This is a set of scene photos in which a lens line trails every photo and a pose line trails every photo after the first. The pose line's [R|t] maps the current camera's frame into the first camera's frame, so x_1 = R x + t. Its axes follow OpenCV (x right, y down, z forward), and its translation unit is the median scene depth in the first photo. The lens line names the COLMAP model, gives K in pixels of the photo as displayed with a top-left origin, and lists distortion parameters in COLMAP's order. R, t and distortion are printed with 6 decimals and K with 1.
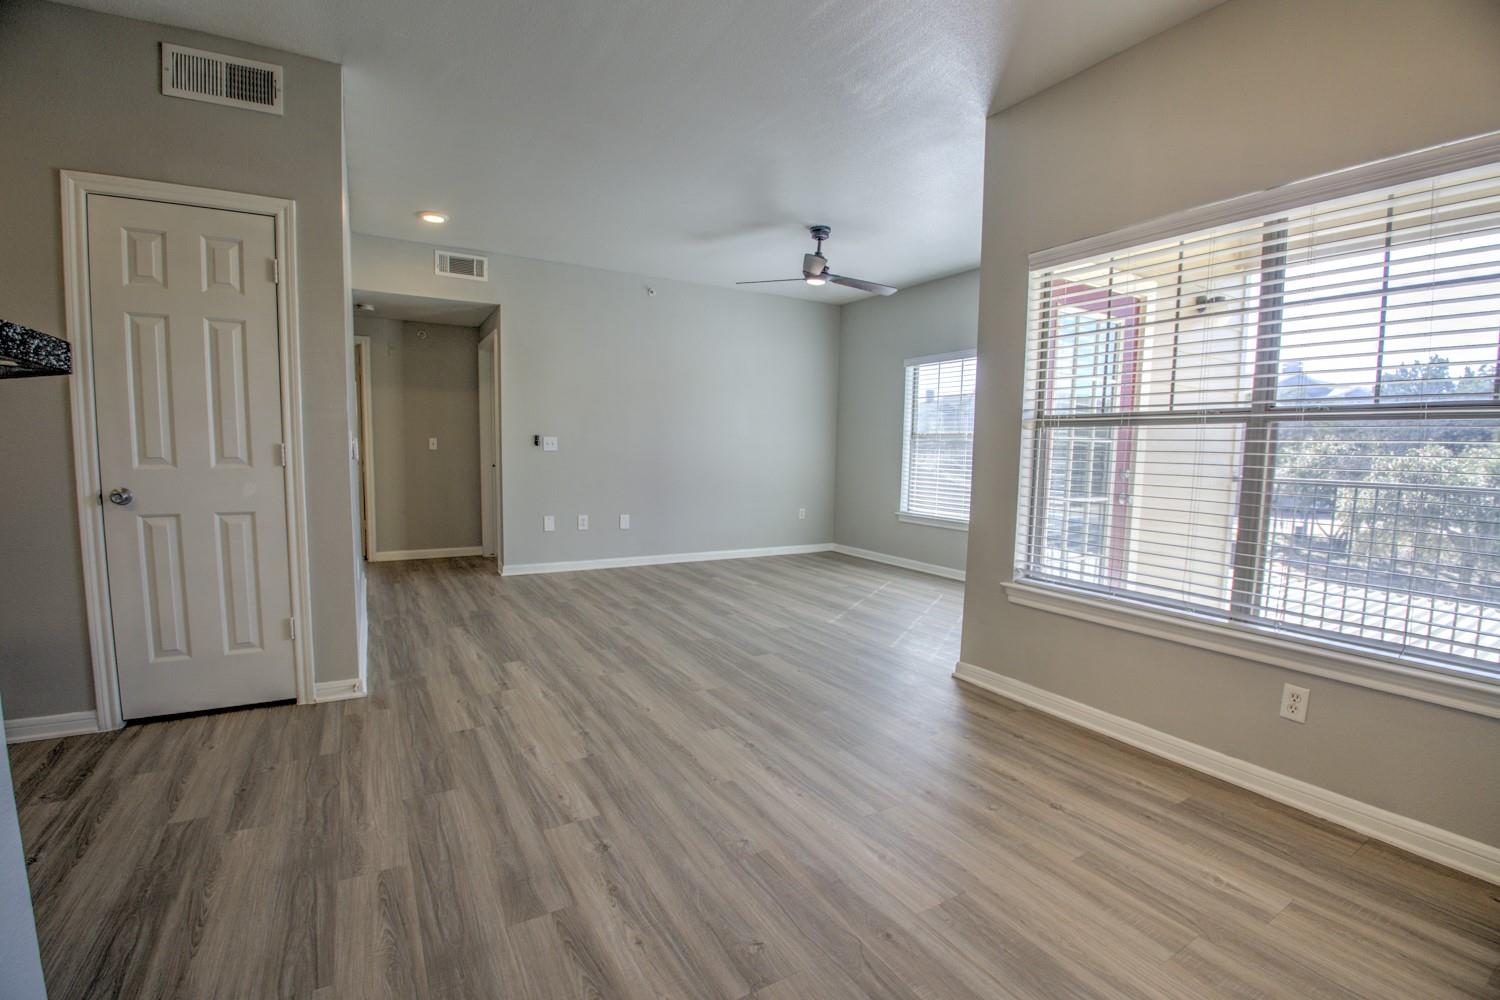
lens RADIAL K [[664.8, 0, 746.2], [0, 664.8, 515.3], [0, 0, 1]] dist [-0.039282, -0.000514]
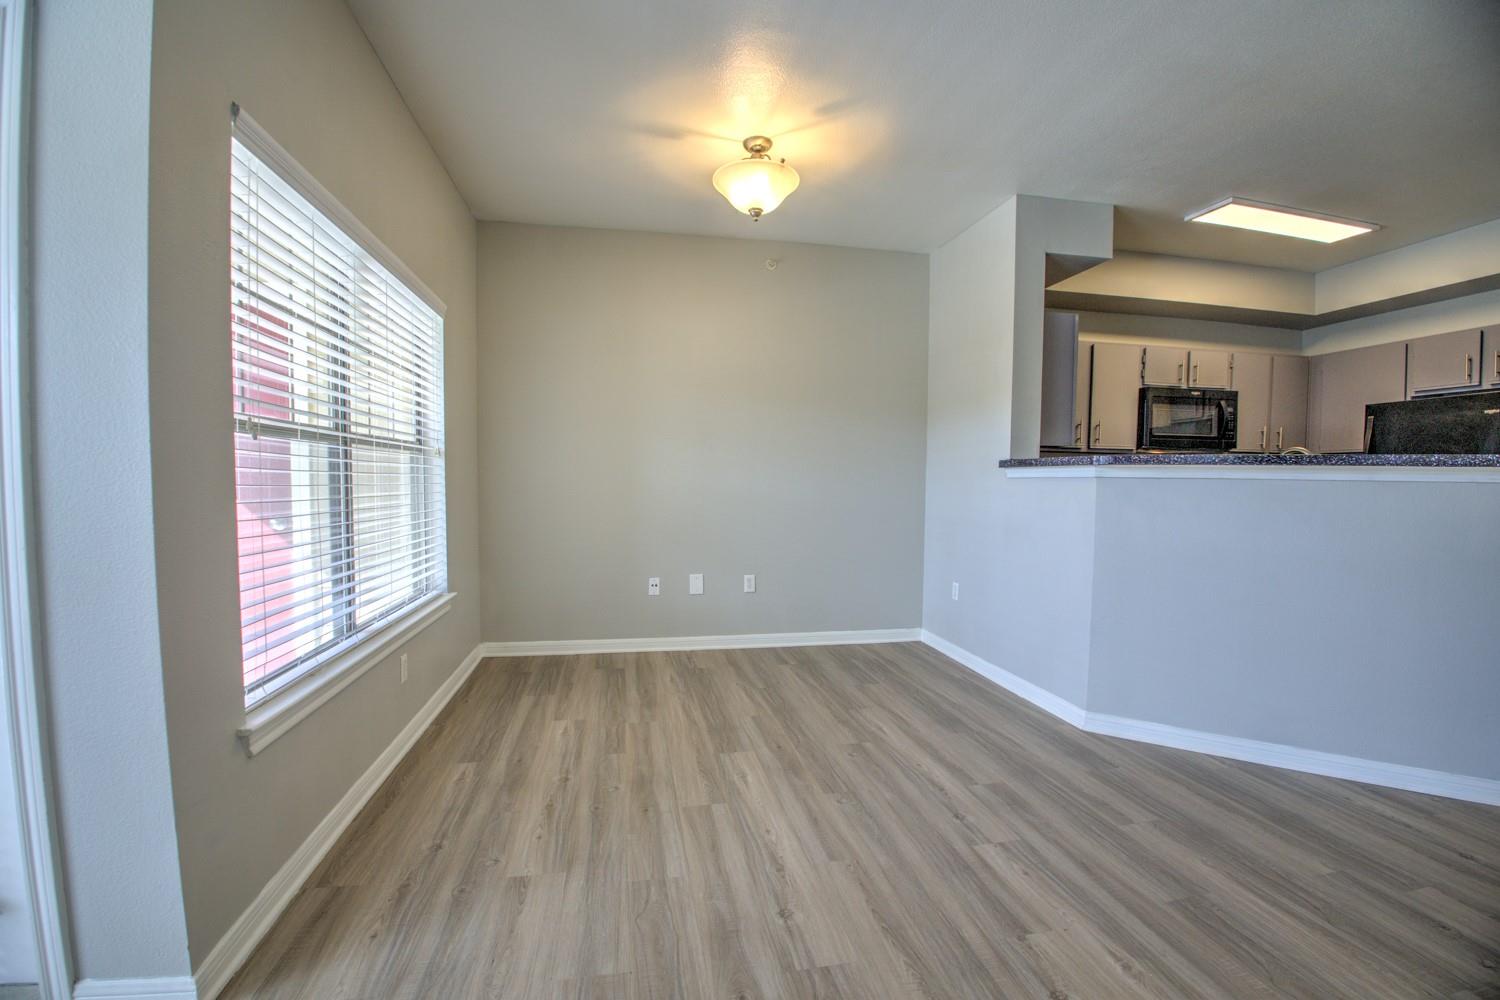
lens RADIAL K [[643.3, 0, 746.4], [0, 643.3, 513.1], [0, 0, 1]] dist [-0.036850, -0.000743]
pose [[-0.942078, -0.042964, 0.332630, -0.141789], [0.007285, 0.988906, 0.148365, -0.143711], [-0.335314, 0.142195, -0.931314, 1.407408]]
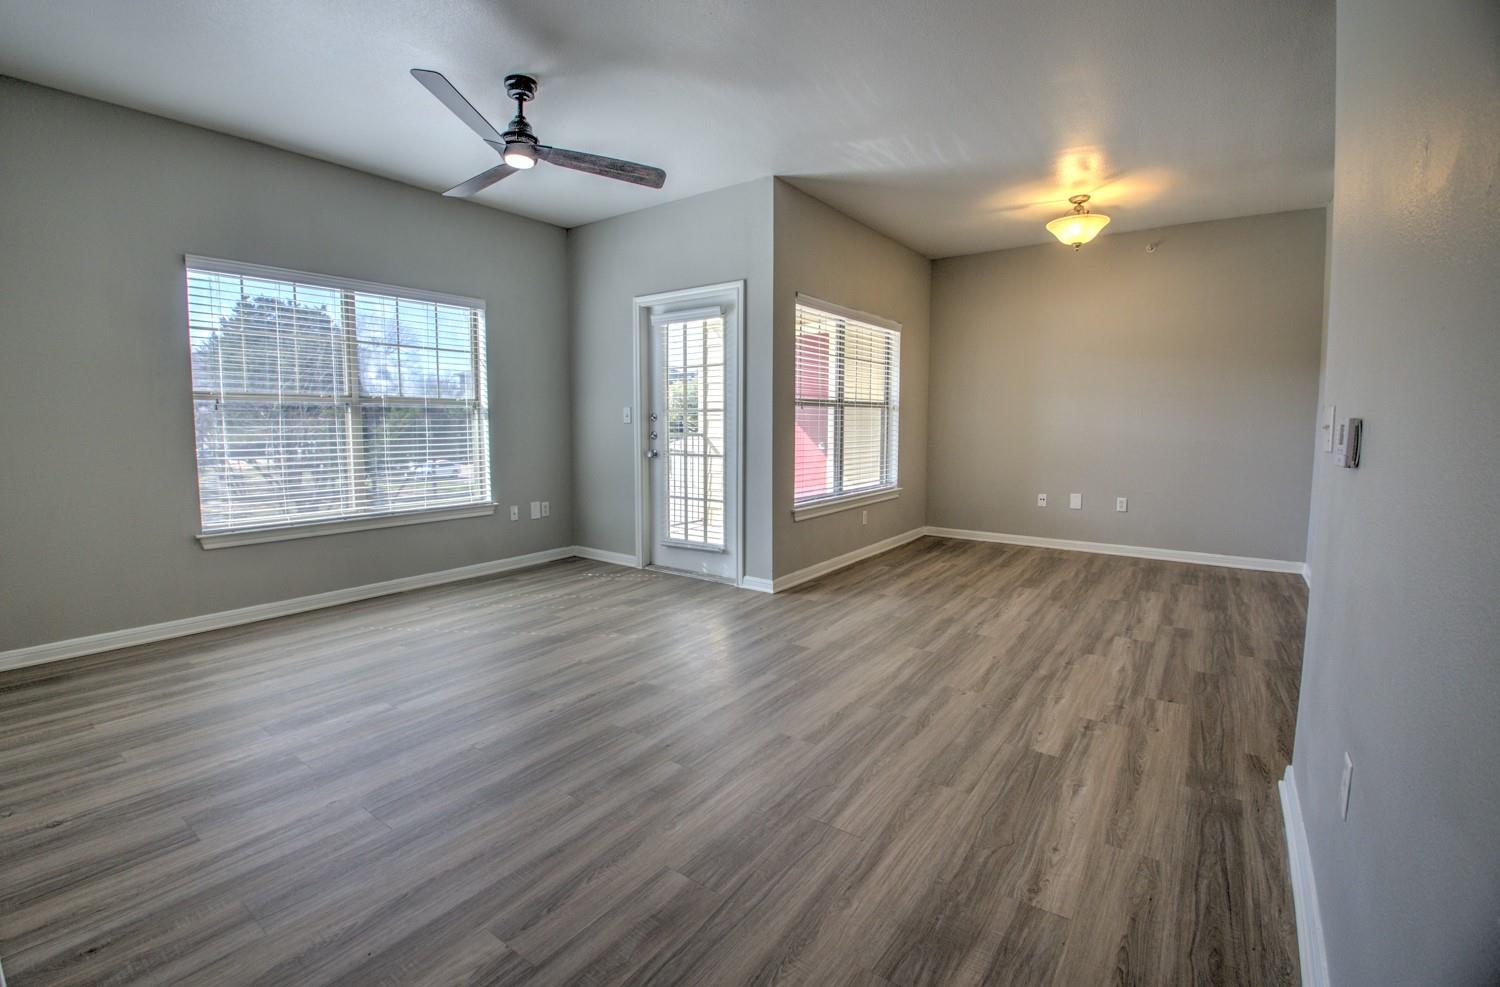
lens RADIAL K [[663.4, 0, 737.0], [0, 663.4, 479.9], [0, 0, 1]] dist [-0.017815, -0.014177]
pose [[-0.403934, -0.099669, 0.909343, -0.979065], [0.080274, 0.986350, 0.143767, -0.204308], [-0.911259, 0.131069, -0.390419, 1.829070]]
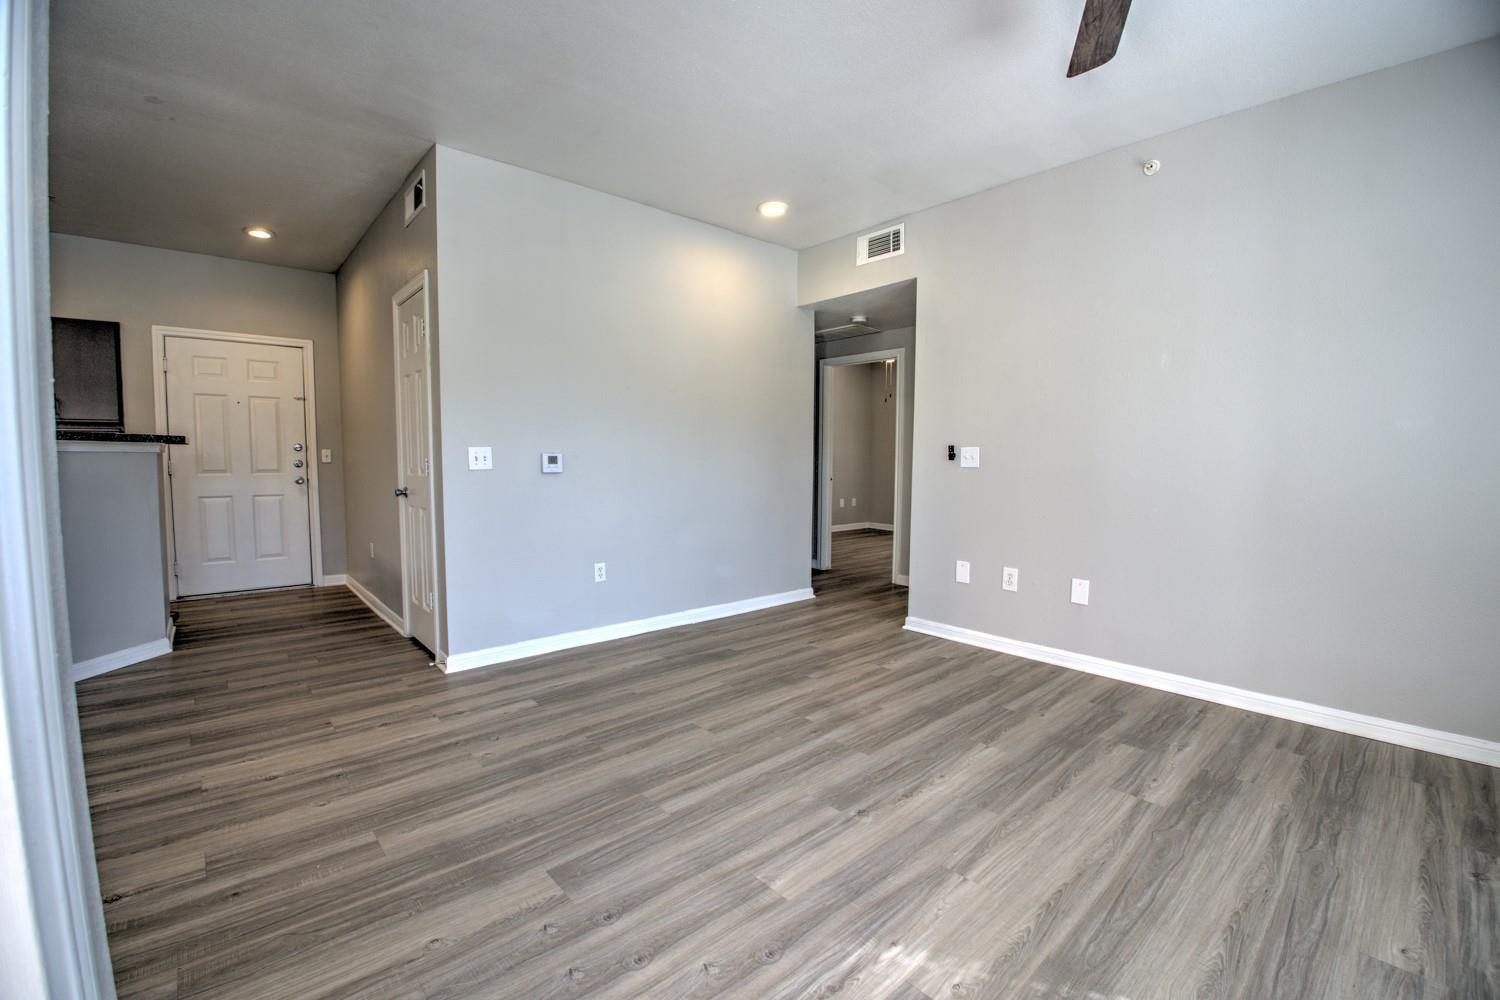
lens RADIAL K [[638.1, 0, 750.0], [0, 638.1, 500.0], [0, 0, 1]] dist [-0.034122, -0.005311]
pose [[0.194015, 0.046740, -0.979884, 0.634222], [-0.097404, 0.994846, 0.028168, -0.121687], [0.976151, 0.089980, 0.197568, 1.326761]]
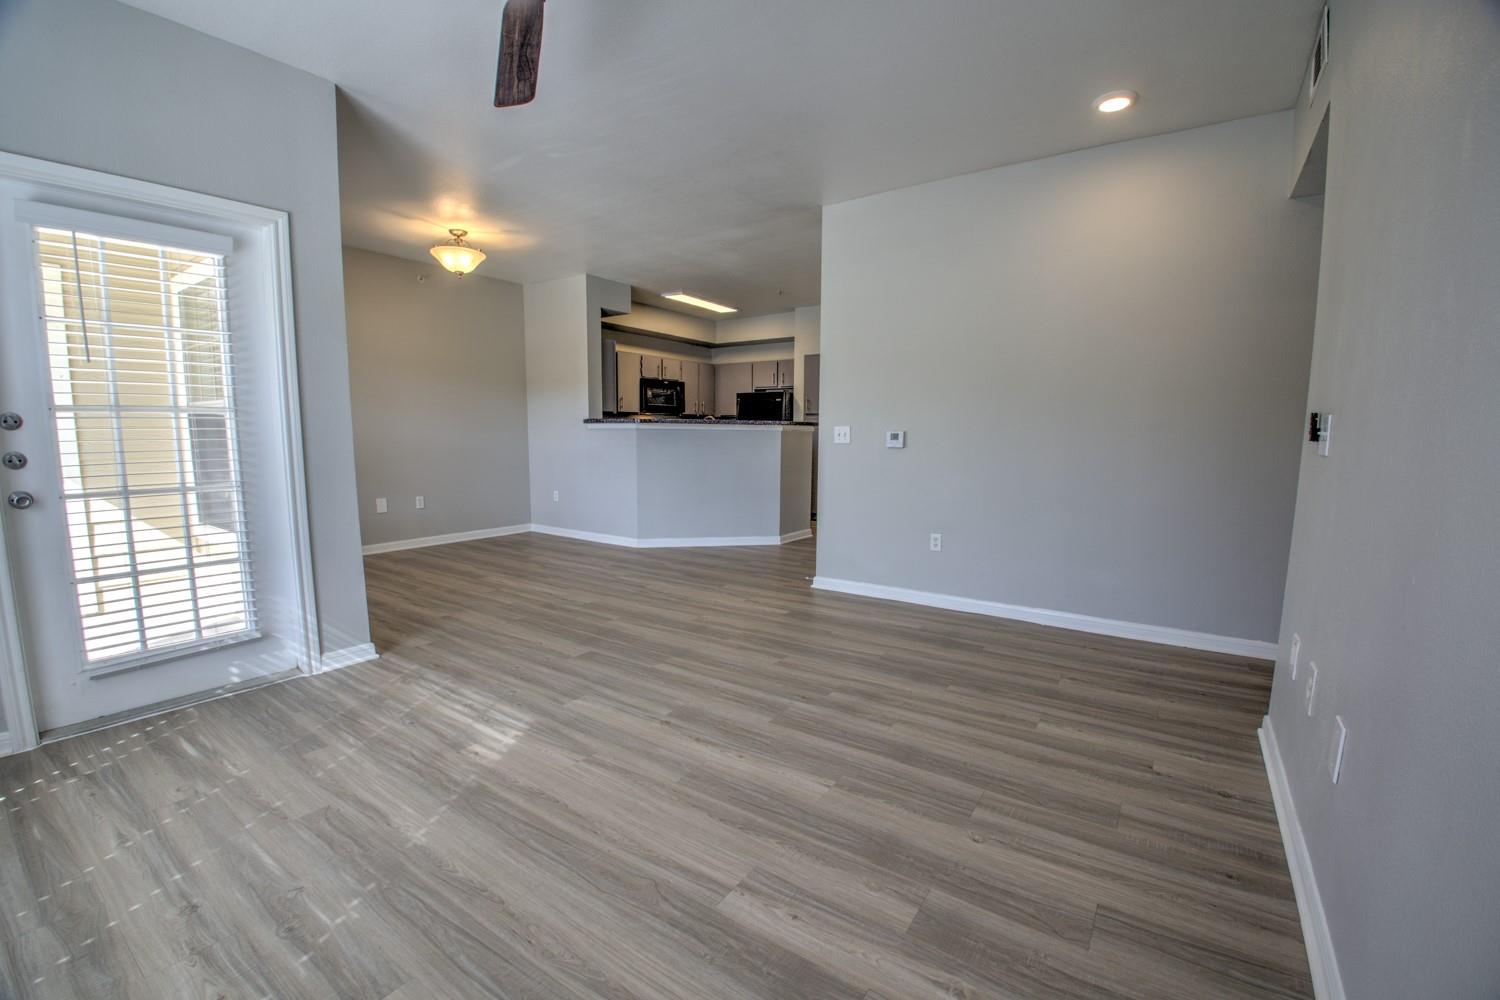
lens RADIAL K [[620.9, 0, 754.7], [0, 620.9, 506.8], [0, 0, 1]] dist [-0.027748, -0.000156]
pose [[-0.901906, 0.025625, -0.431171, 0.229396], [-0.067131, 0.977792, 0.198535, -0.234238], [0.426683, 0.208005, -0.880156, 2.365948]]
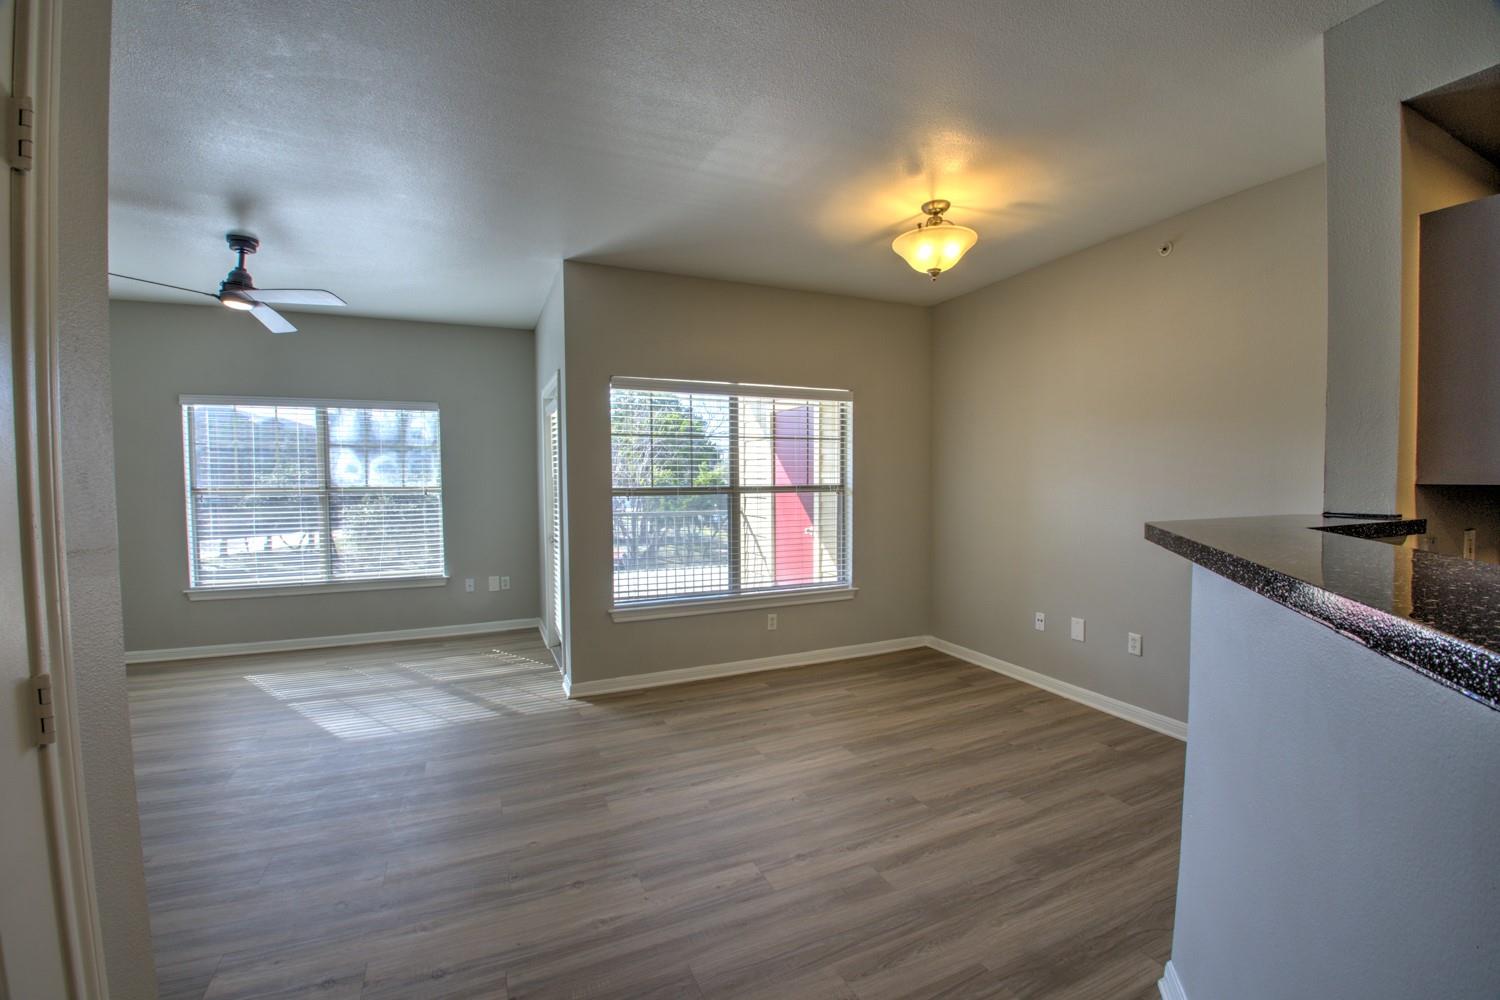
lens RADIAL K [[620.9, 0, 754.7], [0, 620.9, 506.8], [0, 0, 1]] dist [-0.027748, -0.000156]
pose [[0.099133, -0.066160, 0.992872, -0.908752], [0.102640, 0.993145, 0.055930, -0.164862], [-0.989766, 0.096364, 0.105244, 0.591817]]
